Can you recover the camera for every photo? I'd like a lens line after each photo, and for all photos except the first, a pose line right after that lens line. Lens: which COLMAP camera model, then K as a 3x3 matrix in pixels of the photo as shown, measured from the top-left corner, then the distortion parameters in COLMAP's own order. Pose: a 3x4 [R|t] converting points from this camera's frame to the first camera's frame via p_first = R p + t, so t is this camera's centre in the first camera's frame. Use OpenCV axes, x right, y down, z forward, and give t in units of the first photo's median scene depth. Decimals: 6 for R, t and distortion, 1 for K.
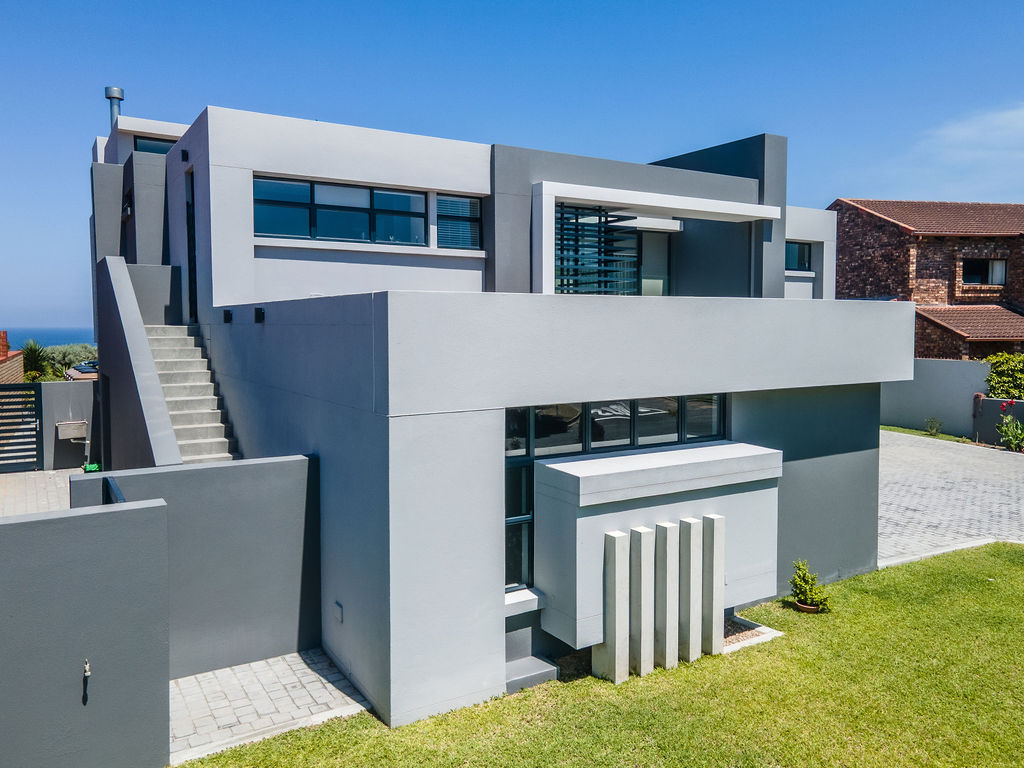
lens RADIAL K [[770.9, 0, 516.0], [0, 770.9, 379.2], [0, 0, 1]] dist [0.016174, 0.005088]
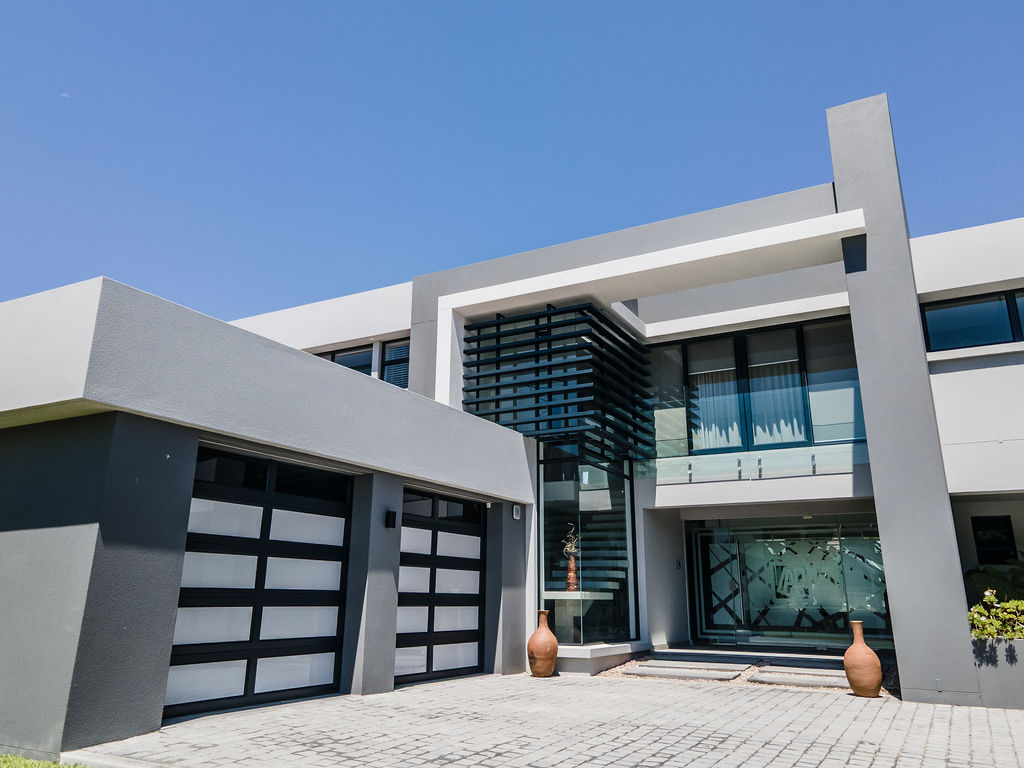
lens RADIAL K [[782.4, 0, 500.9], [0, 782.4, 358.9], [0, 0, 1]] dist [0.009348, -0.002080]
pose [[0.494546, -0.260177, -0.829296, 0.827544], [-0.077165, 0.937233, -0.340058, 0.116083], [0.865719, 0.232167, 0.443429, 0.693822]]
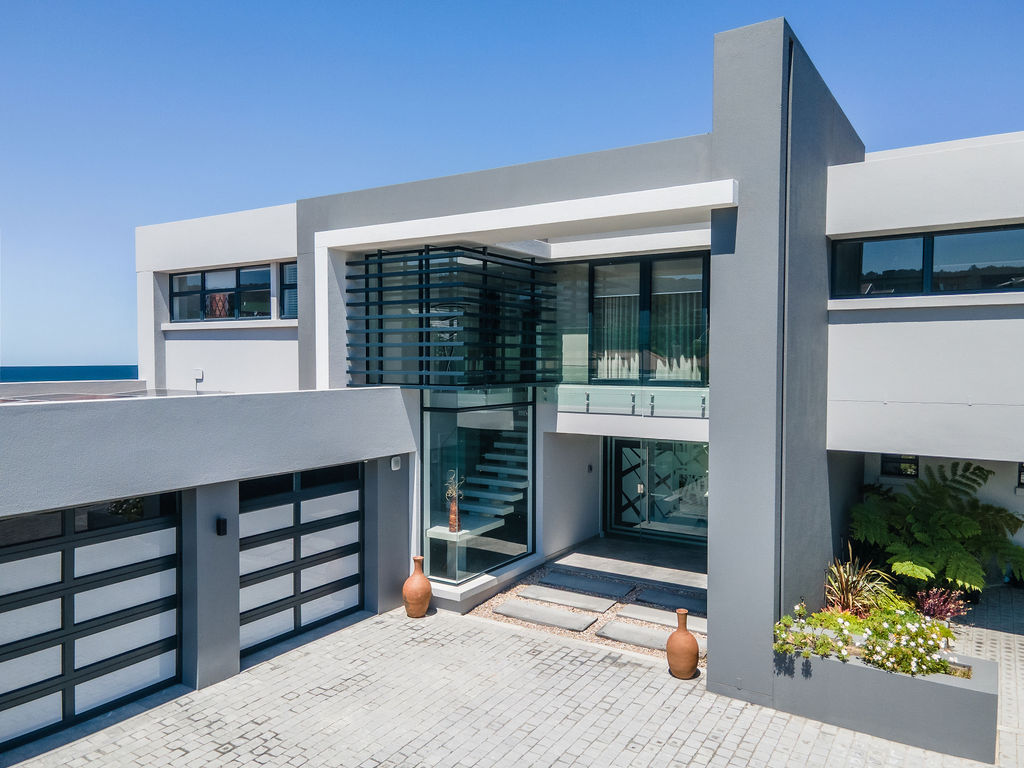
lens RADIAL K [[746.4, 0, 510.7], [0, 746.4, 392.4], [0, 0, 1]] dist [0.026153, 0.011185]
pose [[0.451306, 0.028337, -0.891919, 0.879781], [-0.073019, 0.997317, -0.005262, -0.096903], [0.889377, 0.067502, 0.452164, 0.854291]]
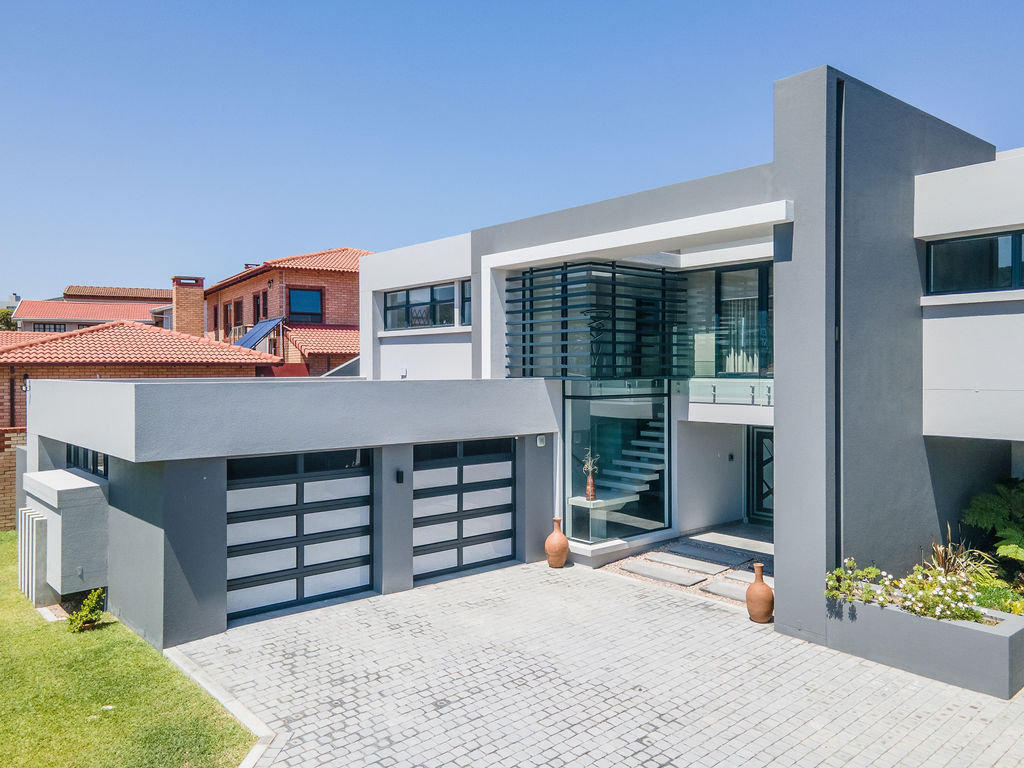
lens RADIAL K [[770.9, 0, 516.0], [0, 770.9, 379.2], [0, 0, 1]] dist [0.016174, 0.005088]
pose [[0.174876, 0.000566, -0.984590, 1.102885], [-0.079254, 0.996763, -0.013504, -0.080416], [0.981396, 0.080394, 0.174354, 0.897757]]
